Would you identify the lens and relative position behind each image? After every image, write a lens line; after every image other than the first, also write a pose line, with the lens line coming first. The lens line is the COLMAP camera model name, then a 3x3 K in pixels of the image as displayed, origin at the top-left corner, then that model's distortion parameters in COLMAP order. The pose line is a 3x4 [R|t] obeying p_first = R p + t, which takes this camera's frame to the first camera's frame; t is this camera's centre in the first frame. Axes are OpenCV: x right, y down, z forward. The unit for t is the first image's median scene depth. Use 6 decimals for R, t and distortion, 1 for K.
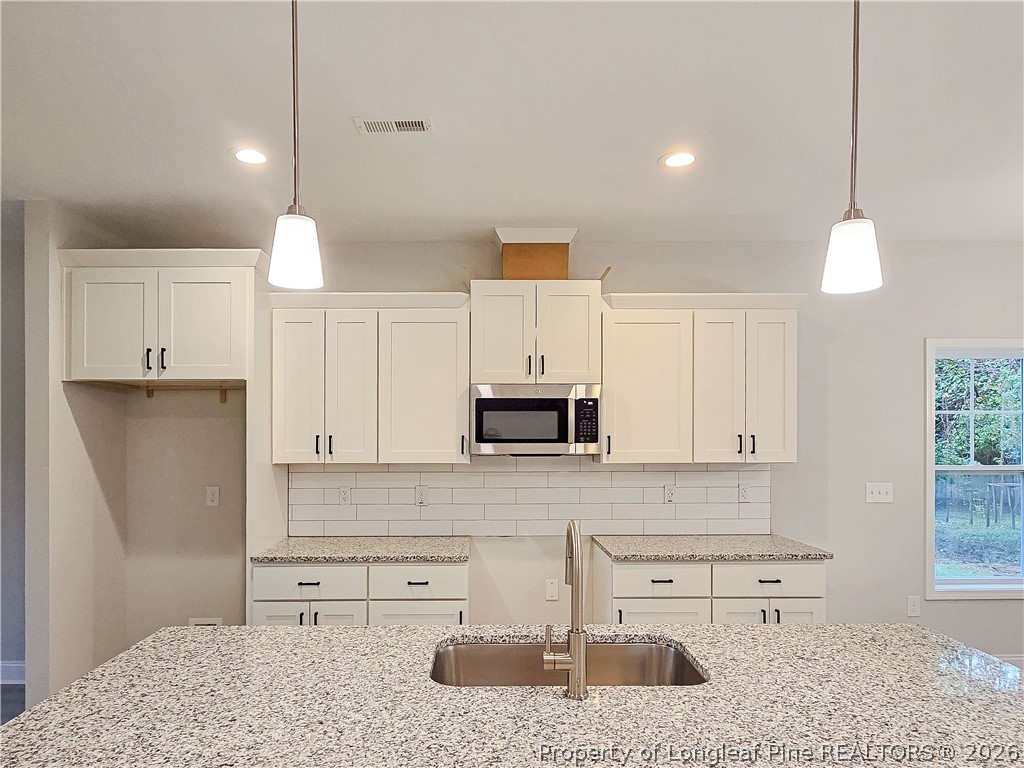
lens RADIAL K [[682.5, 0, 497.4], [0, 682.5, 431.8], [0, 0, 1]] dist [-0.002927, -0.000588]
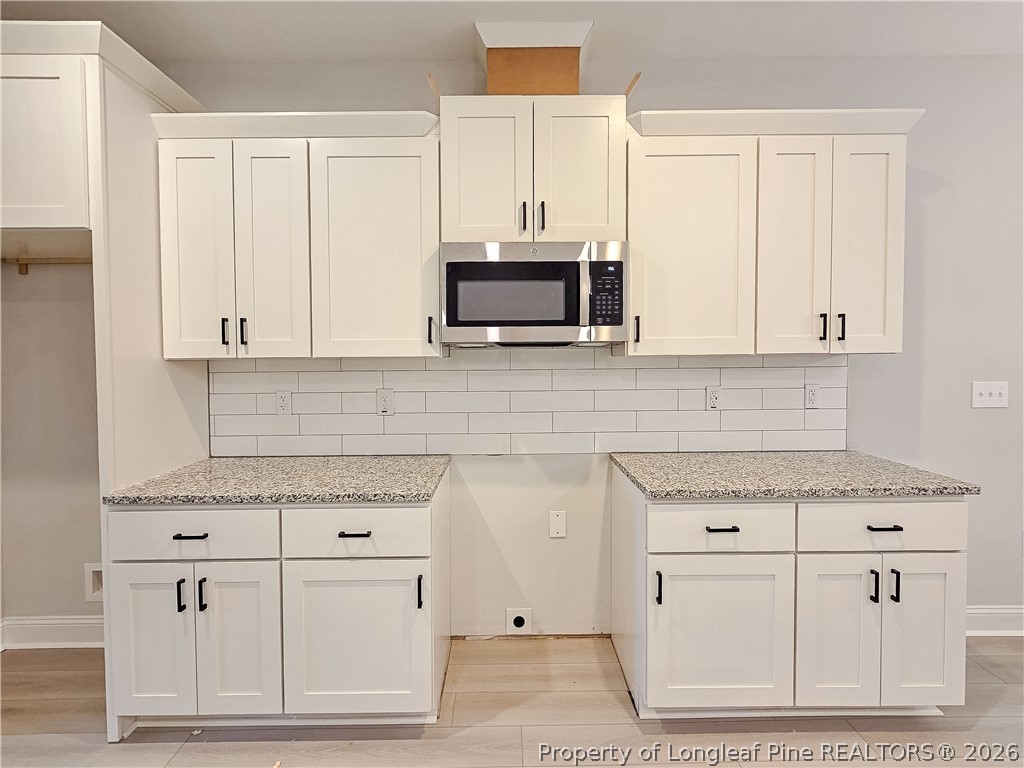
lens RADIAL K [[530.3, 0, 512.1], [0, 530.3, 373.4], [0, 0, 1]] dist [0.001772, 0.000093]
pose [[0.999909, -0.006718, -0.011710, 0.040146], [0.007225, 0.999015, 0.043779, 0.040030], [0.011404, -0.043860, 0.998973, 0.450257]]
